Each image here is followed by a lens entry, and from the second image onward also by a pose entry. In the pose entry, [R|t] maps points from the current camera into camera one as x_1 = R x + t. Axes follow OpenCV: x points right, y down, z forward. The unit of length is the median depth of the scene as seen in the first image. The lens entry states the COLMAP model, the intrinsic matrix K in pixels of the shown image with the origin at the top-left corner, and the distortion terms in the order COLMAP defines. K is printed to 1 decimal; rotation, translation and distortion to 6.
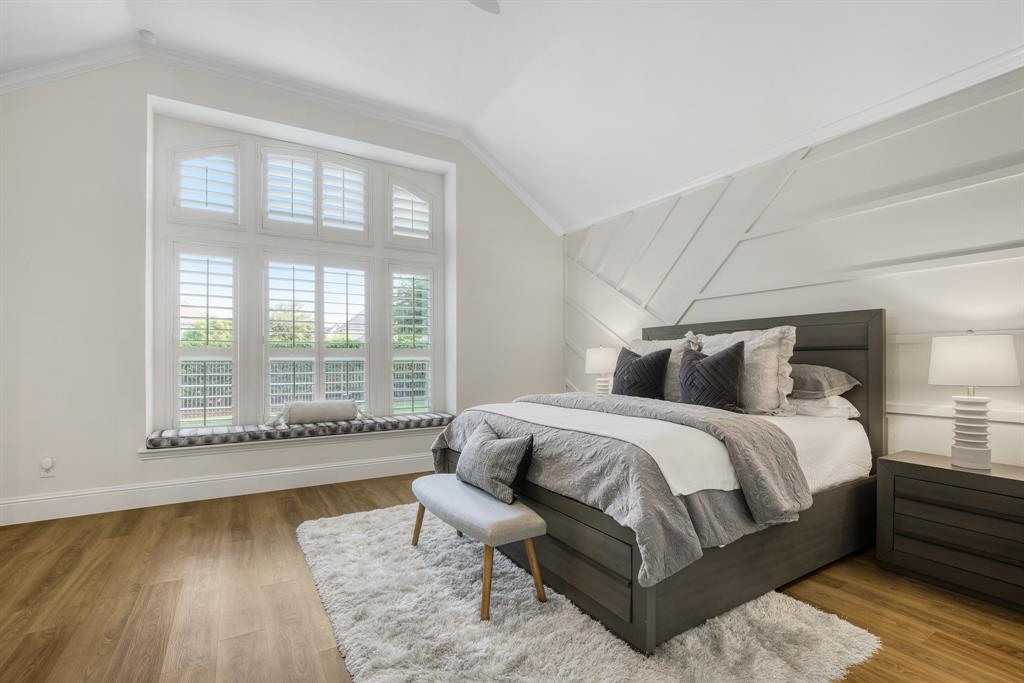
lens RADIAL K [[462.2, 0, 517.9], [0, 462.2, 338.5], [0, 0, 1]] dist [-0.013176, 0.000665]
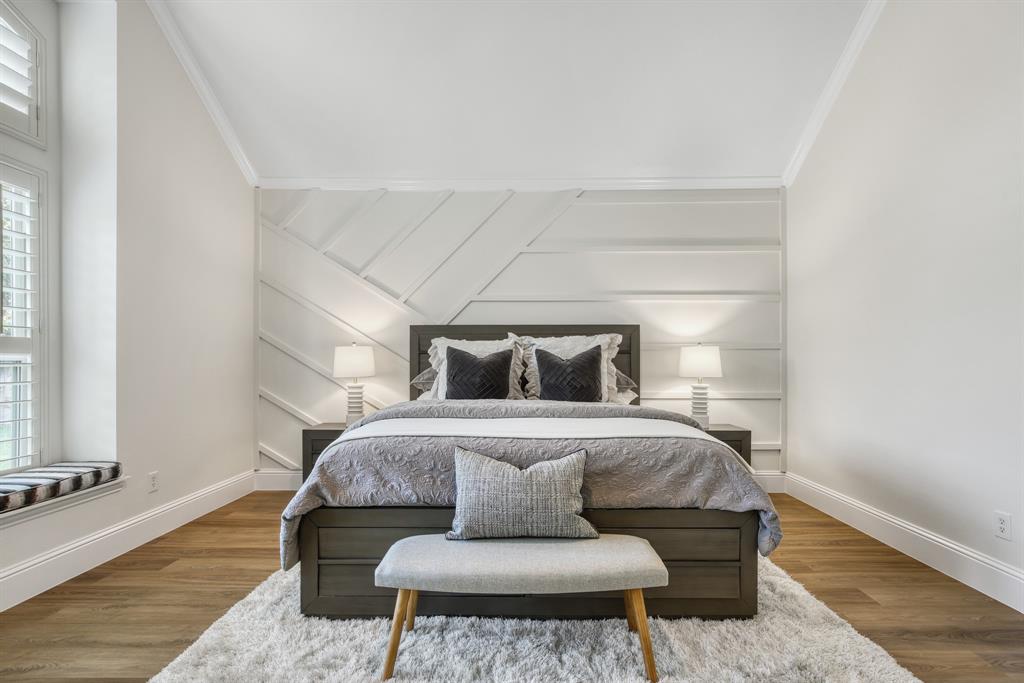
lens RADIAL K [[484.4, 0, 512.0], [0, 484.4, 341.5], [0, 0, 1]] dist [-0.010683, 0.000534]
pose [[0.523598, 0.035513, 0.851225, -0.658683], [-0.041363, 0.999012, -0.016236, 0.025615], [-0.850961, -0.026708, 0.524550, 0.542582]]
